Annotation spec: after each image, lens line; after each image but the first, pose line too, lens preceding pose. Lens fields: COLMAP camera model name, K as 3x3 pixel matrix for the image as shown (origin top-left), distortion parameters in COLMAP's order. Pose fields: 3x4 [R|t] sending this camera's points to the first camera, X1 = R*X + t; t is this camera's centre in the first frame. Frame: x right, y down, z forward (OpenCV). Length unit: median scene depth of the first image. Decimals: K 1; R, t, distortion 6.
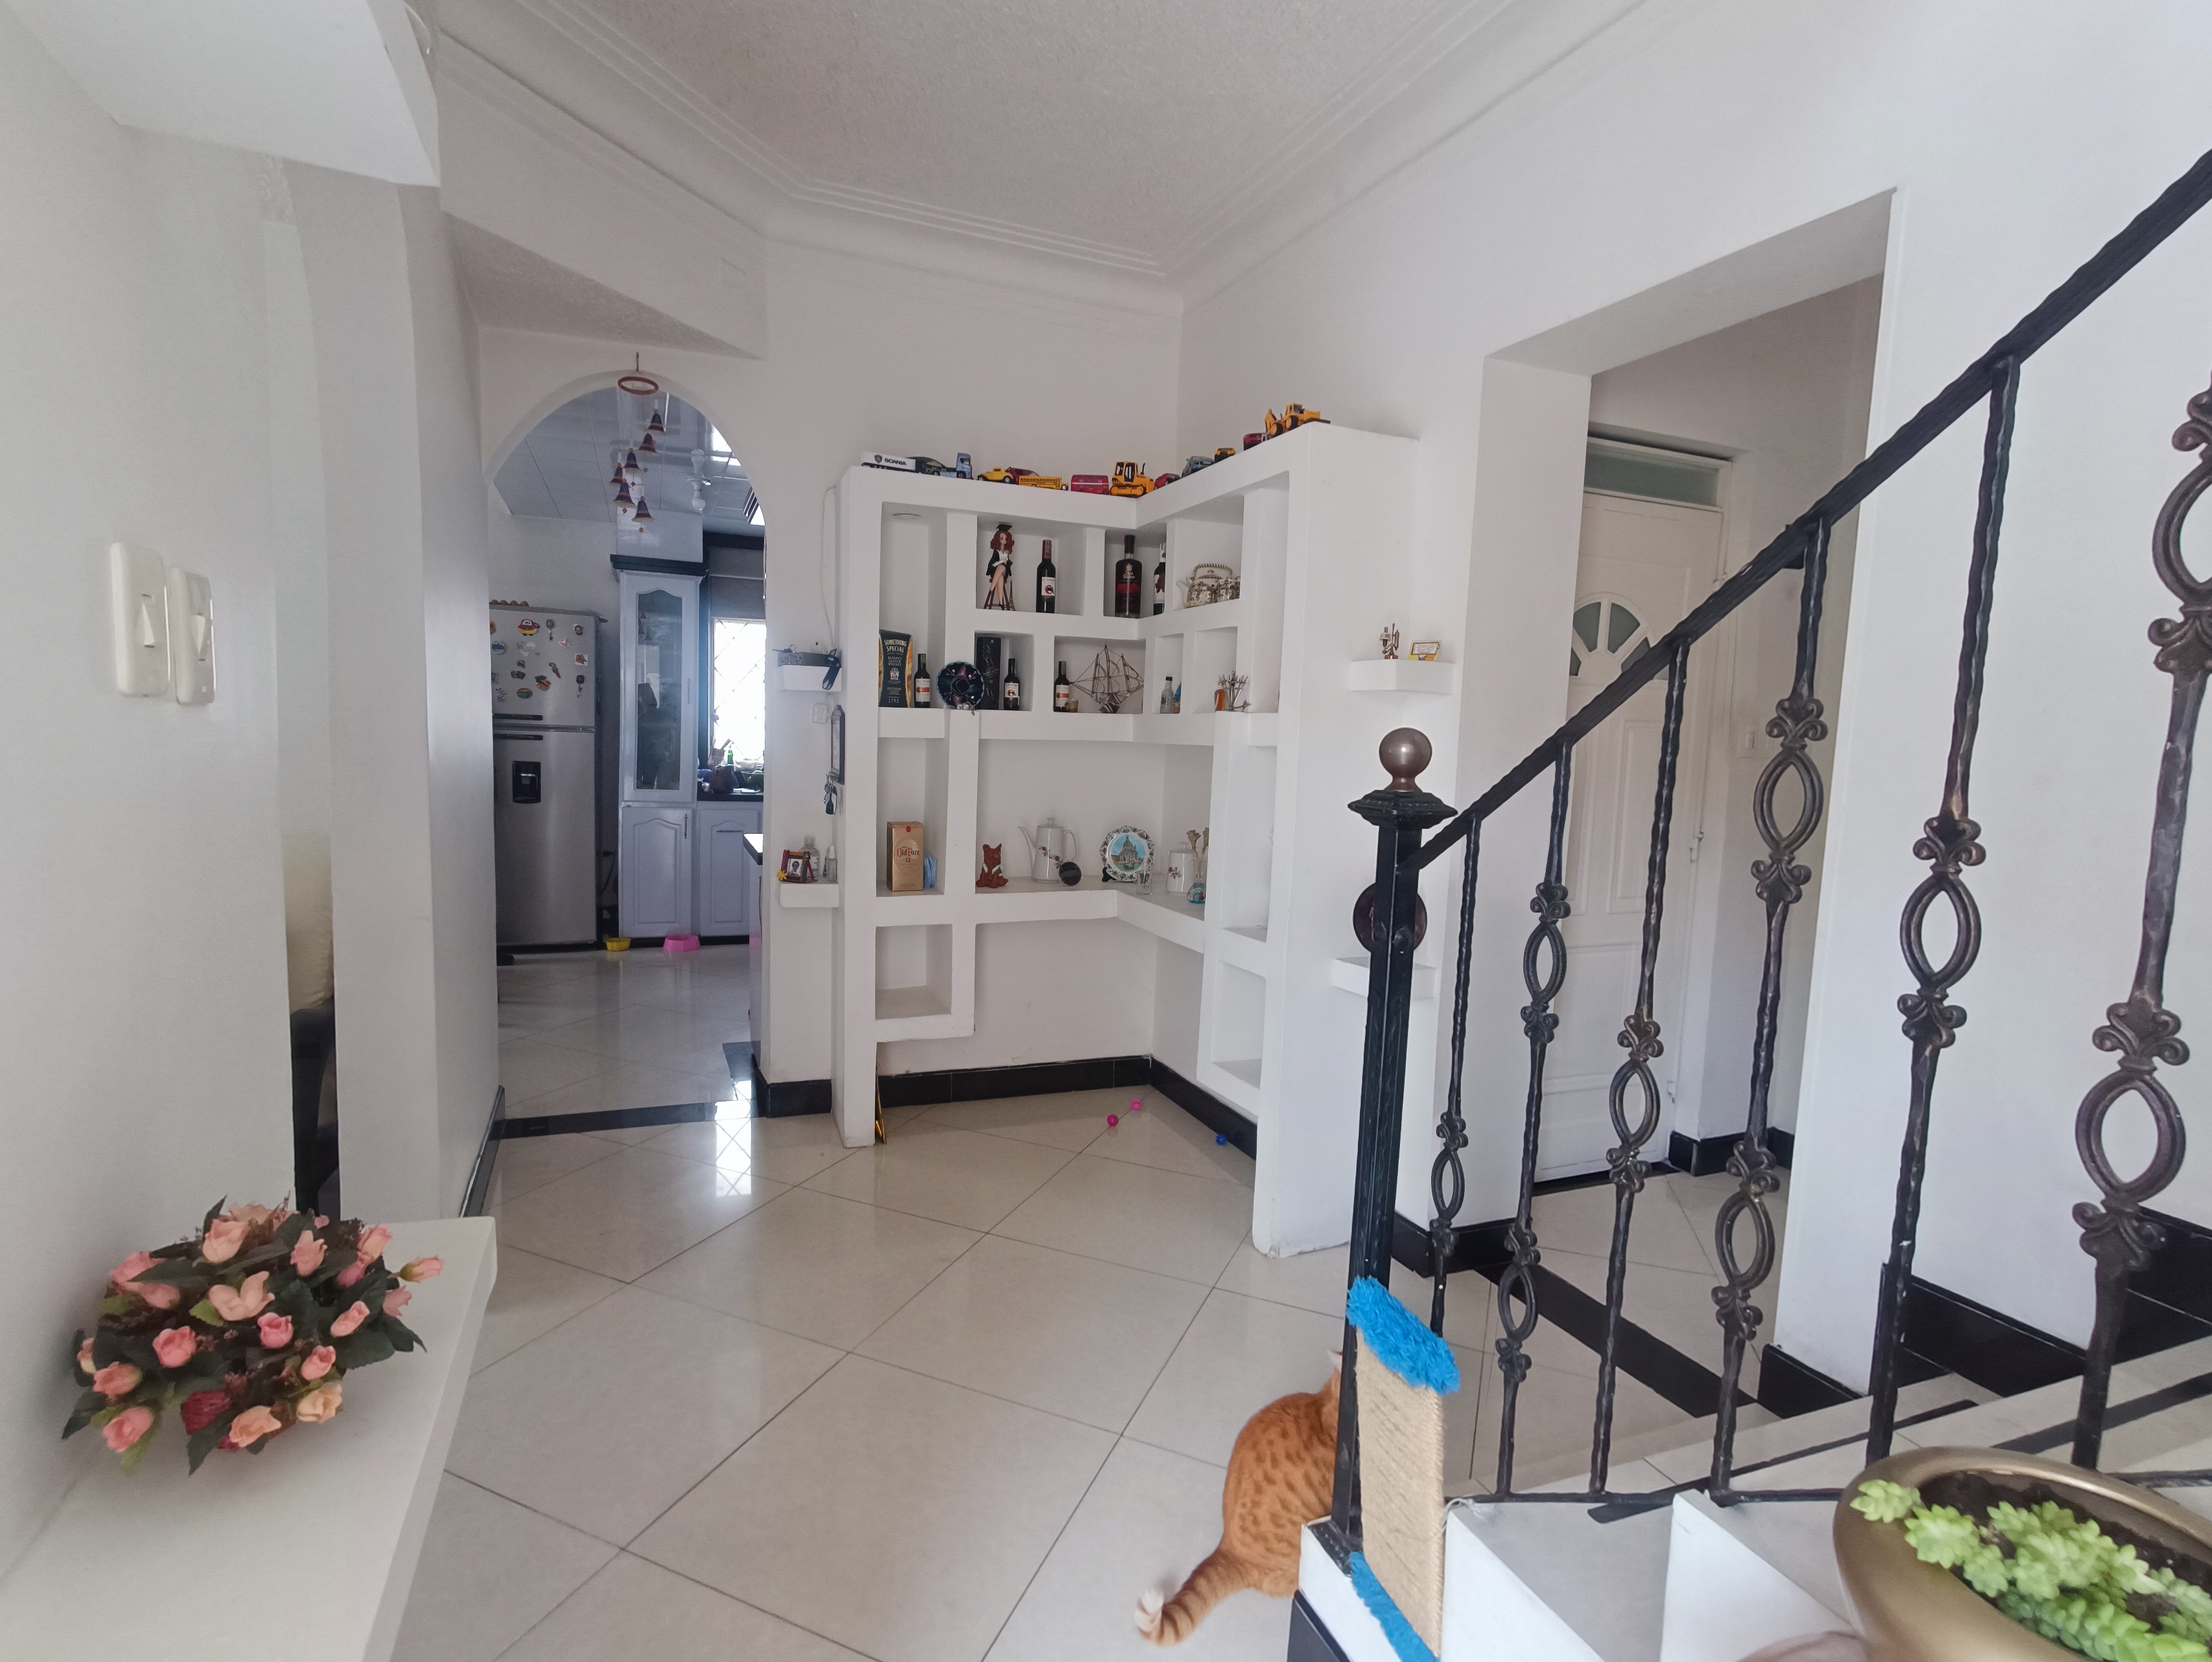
lens RADIAL K [[1109.1, 0, 1071.6], [0, 1109.1, 830.7], [0, 0, 1]] dist [0.000299, -0.000044]
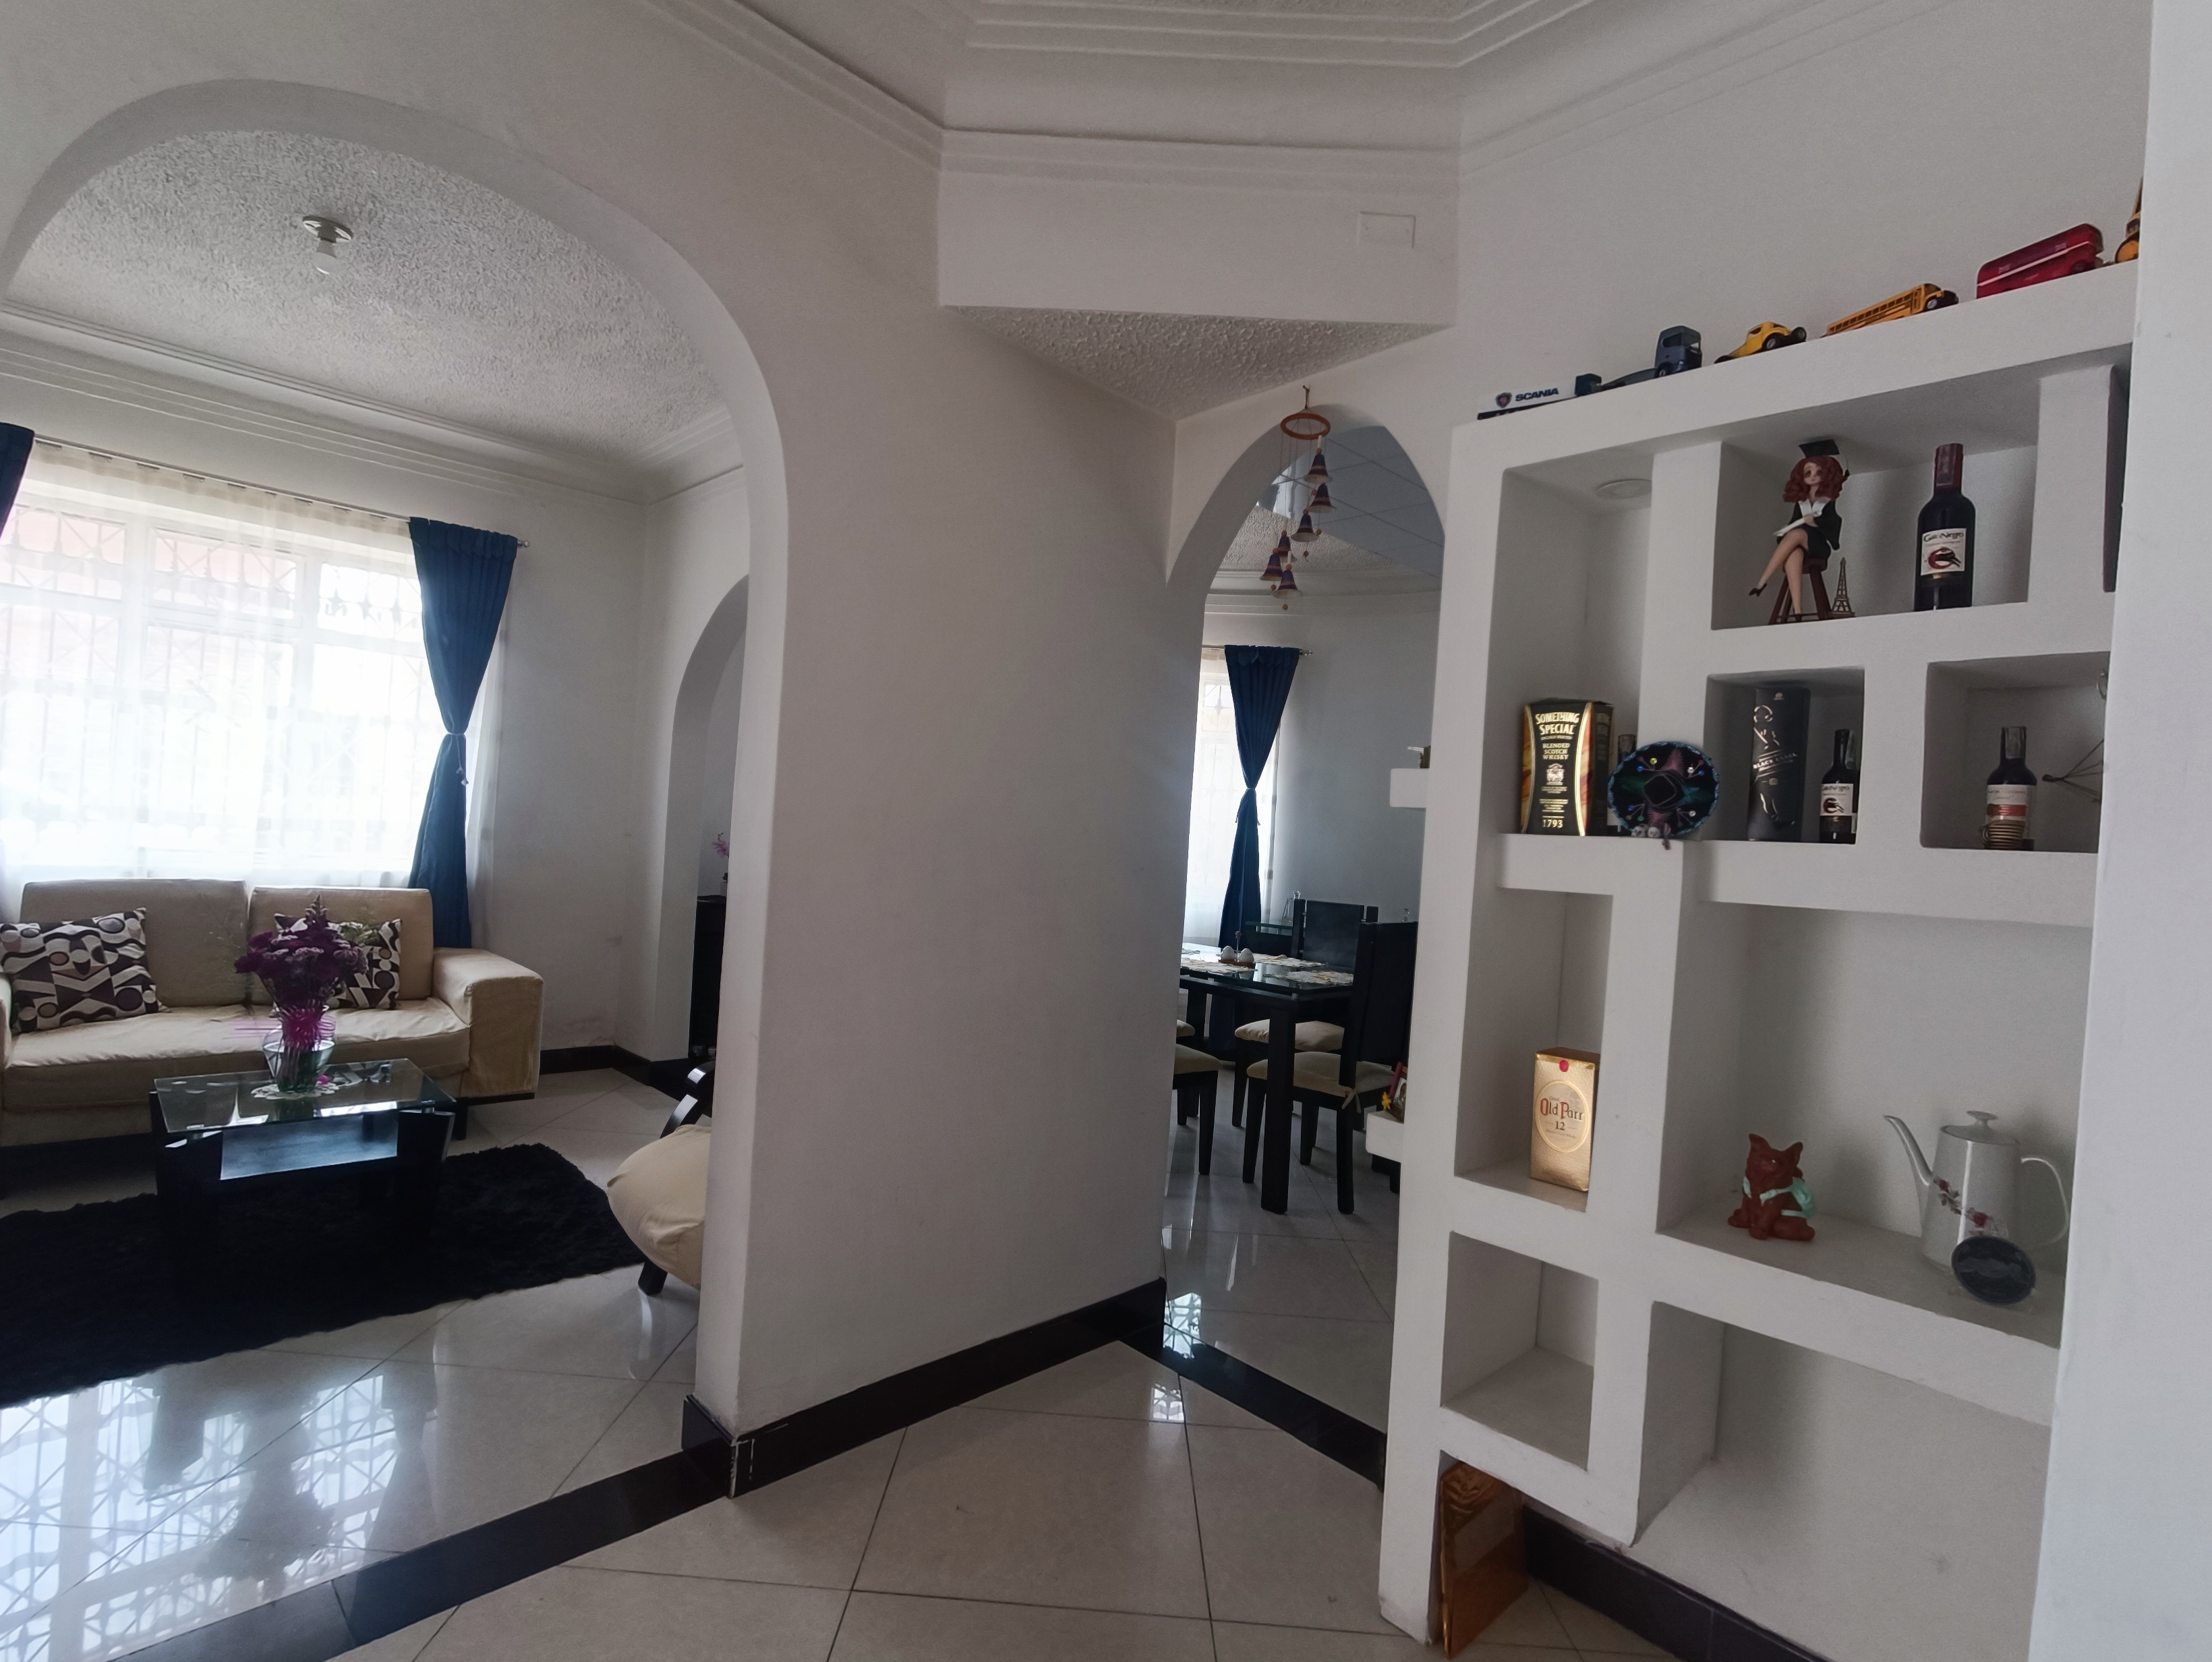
lens RADIAL K [[1085.6, 0, 1063.0], [0, 1085.6, 832.2], [0, 0, 1]] dist [0.000349, -0.000029]
pose [[0.381720, -0.007802, -0.924245, 0.229870], [-0.138953, 0.988115, -0.065729, -0.042051], [0.913773, 0.153517, 0.376100, 0.556186]]
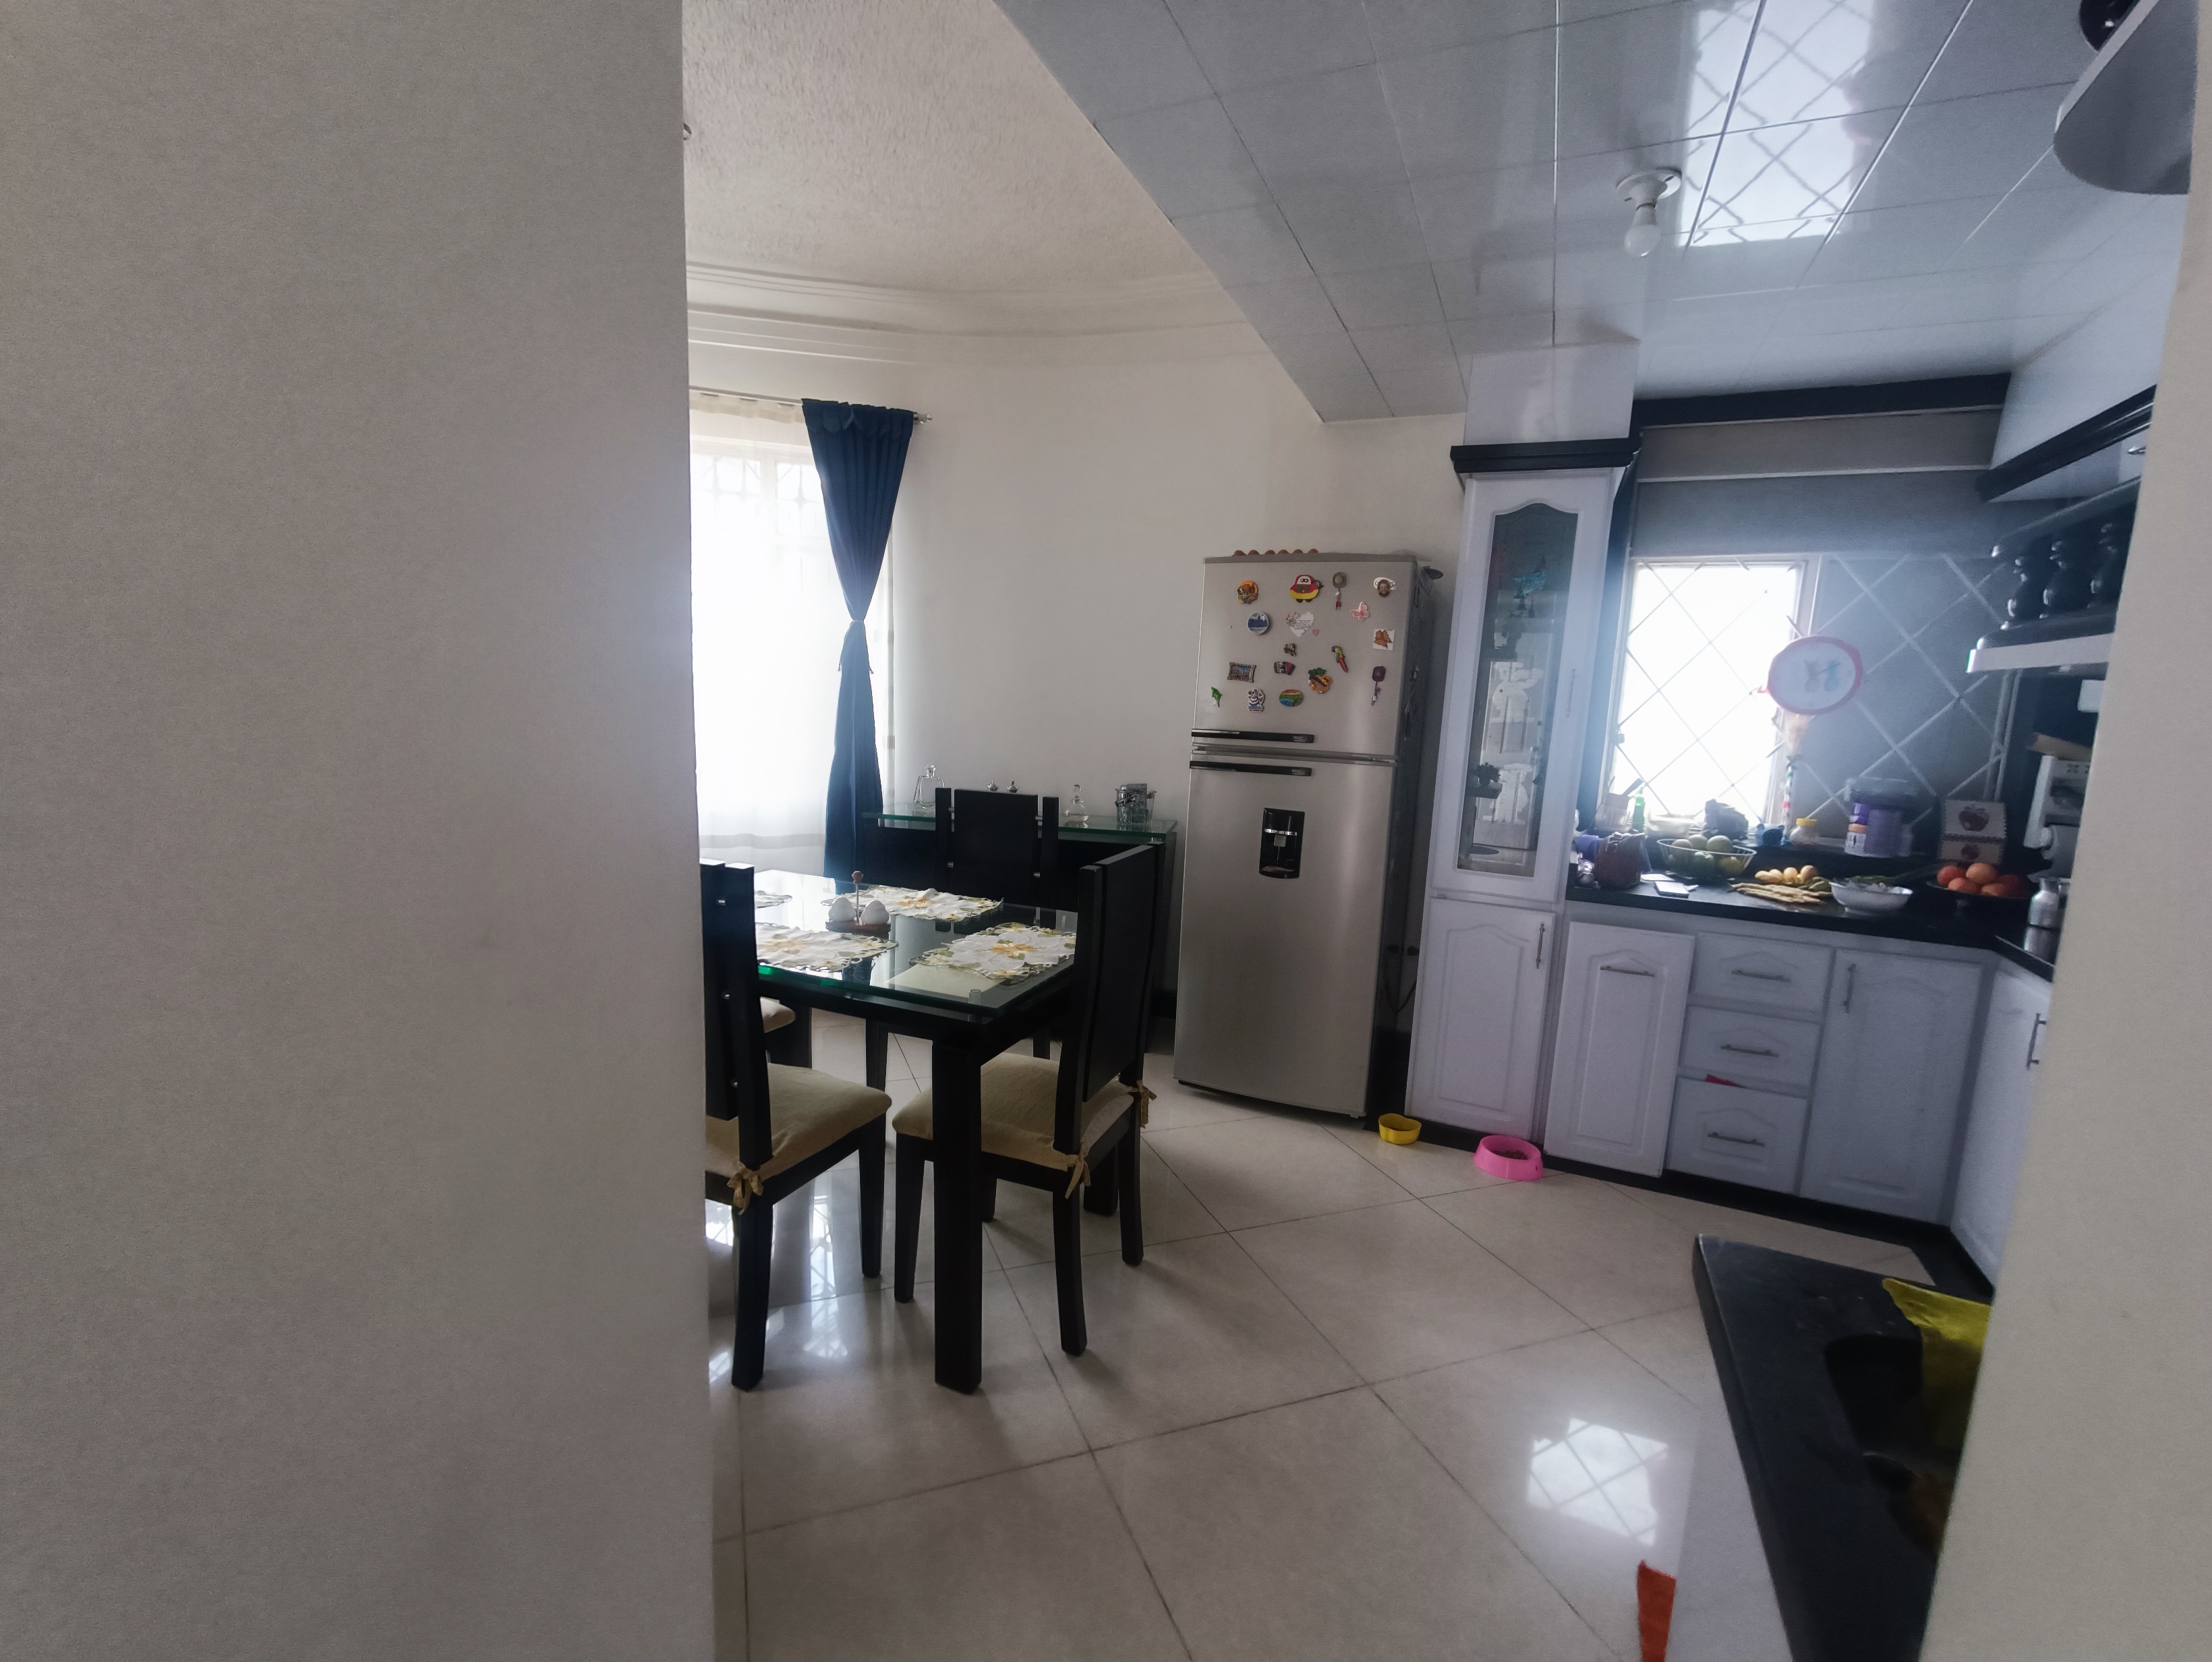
lens RADIAL K [[1024.0, 0, 1109.5], [0, 1024.0, 855.1], [0, 0, 1]] dist [0.001828, 0.000313]
pose [[0.721378, 0.105353, -0.684481, -0.281398], [-0.080322, 0.994419, 0.068406, -0.113028], [0.687868, 0.005632, 0.725814, 0.860276]]
